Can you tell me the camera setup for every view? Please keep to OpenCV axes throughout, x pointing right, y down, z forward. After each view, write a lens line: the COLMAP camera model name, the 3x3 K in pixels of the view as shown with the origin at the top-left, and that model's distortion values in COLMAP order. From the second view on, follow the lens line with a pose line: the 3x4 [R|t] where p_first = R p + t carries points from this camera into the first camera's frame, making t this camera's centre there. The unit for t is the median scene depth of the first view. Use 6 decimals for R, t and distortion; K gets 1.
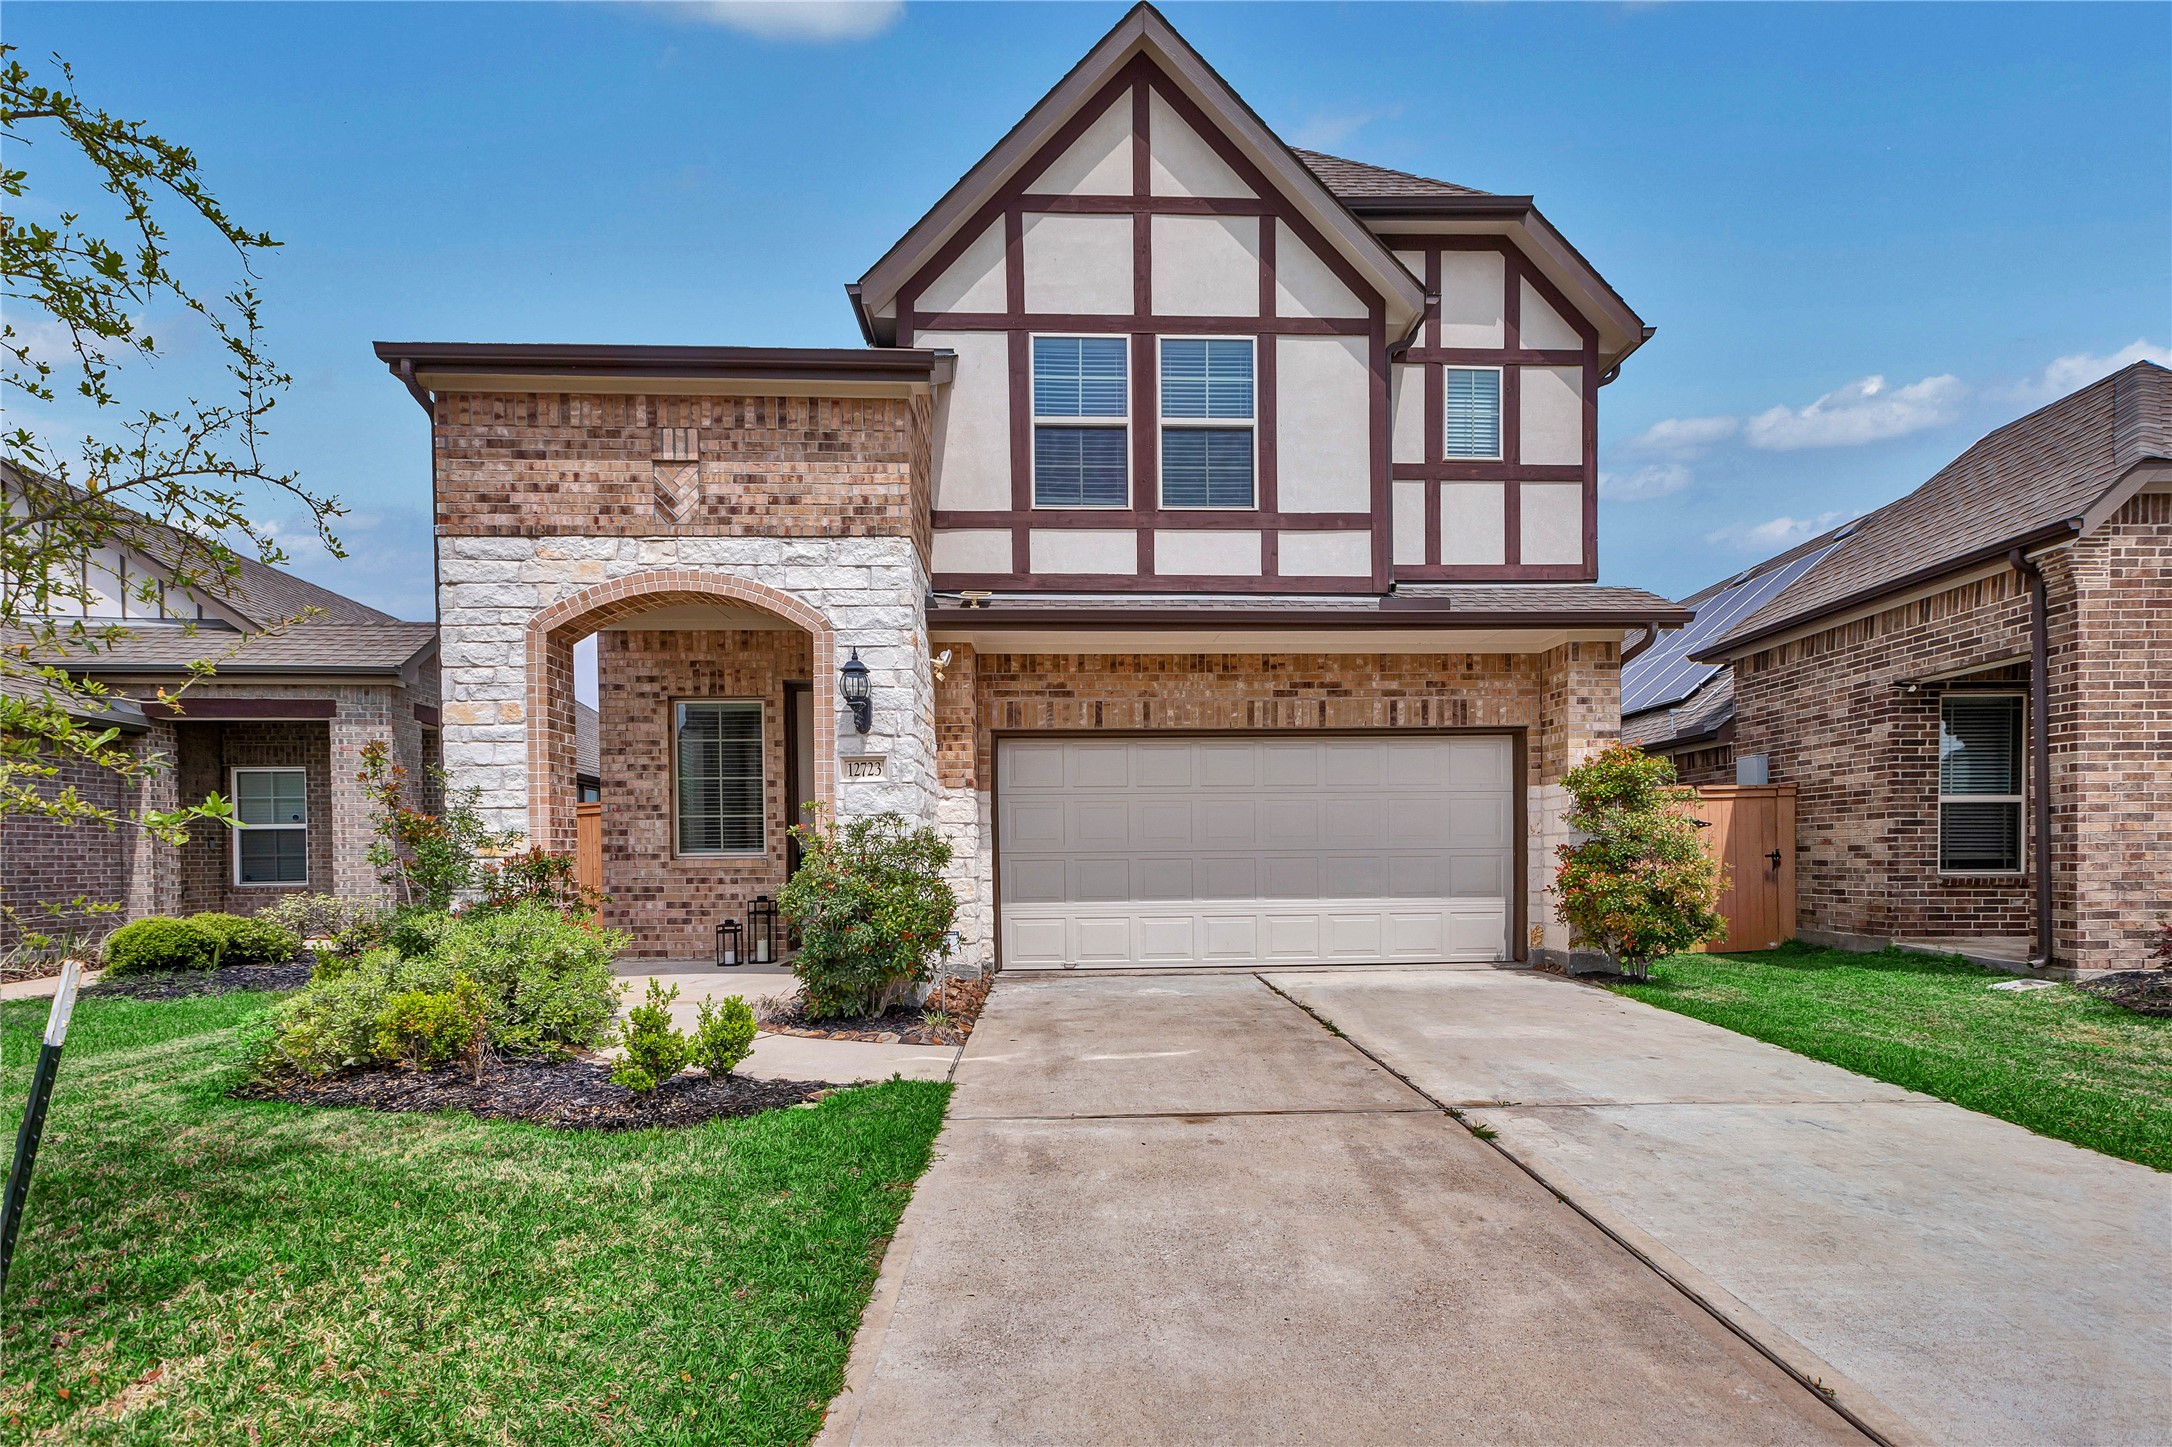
lens RADIAL K [[987.1, 0, 1090.1], [0, 987.1, 889.9], [0, 0, 1]] dist [-0.002423, 0.000149]
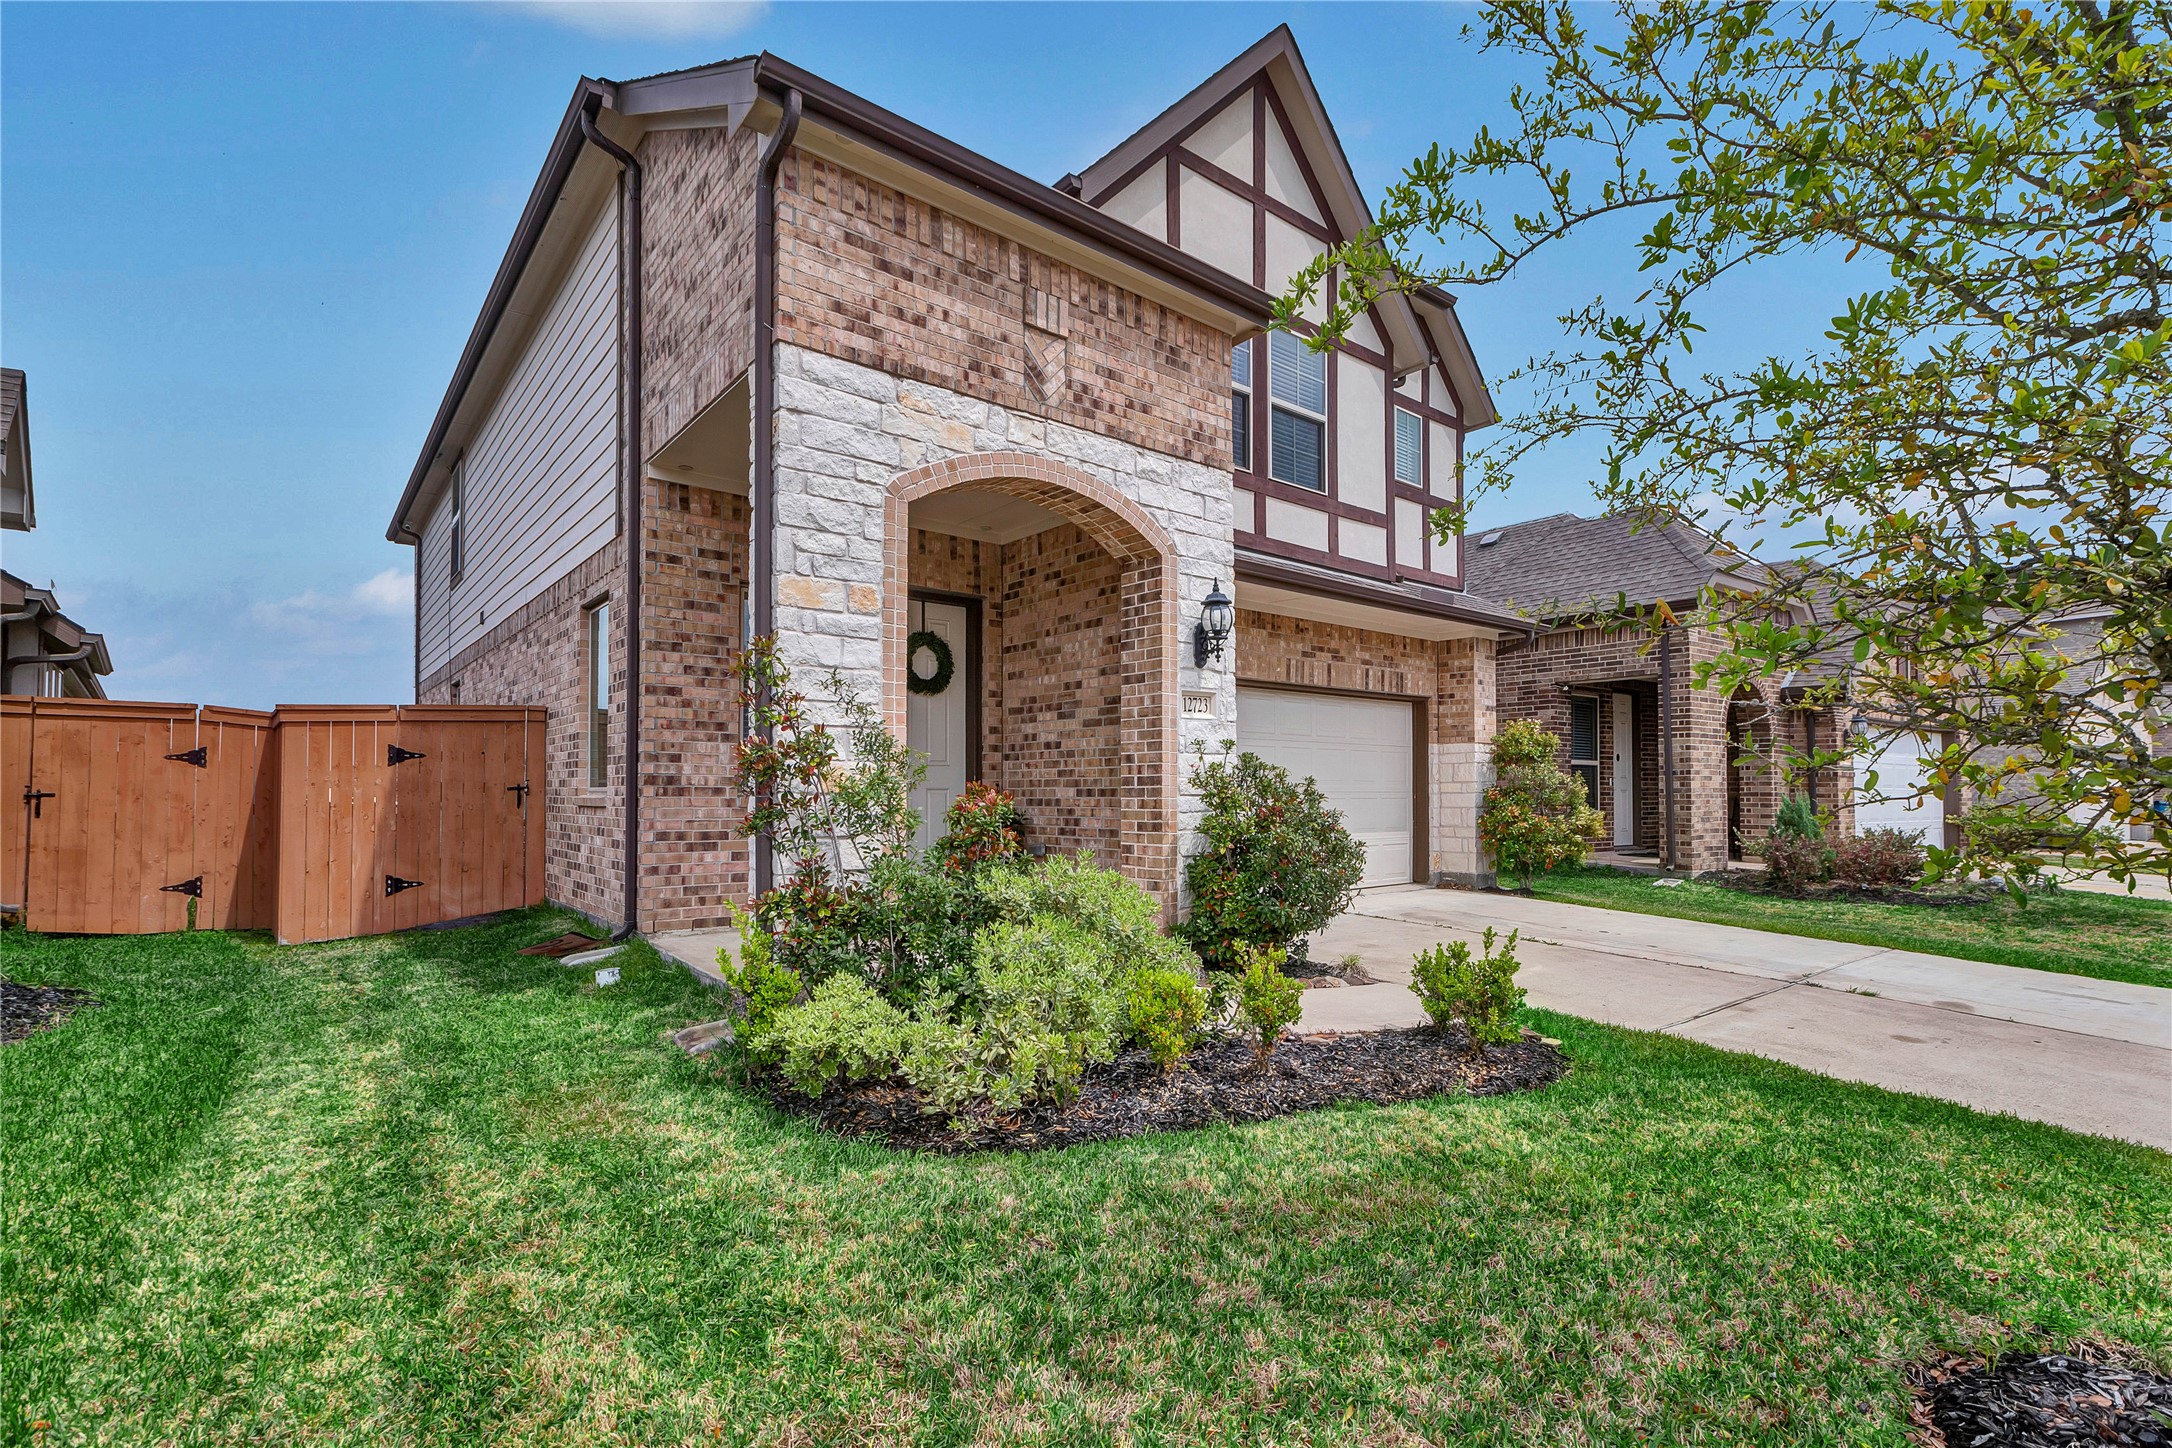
lens RADIAL K [[1013.4, 0, 1086.8], [0, 1013.4, 780.2], [0, 0, 1]] dist [0.000106, -0.000018]
pose [[0.795903, 0.017508, 0.605172, -0.907650], [0.009104, 0.999123, -0.040879, -0.011162], [-0.605356, 0.038046, 0.795045, 0.294673]]
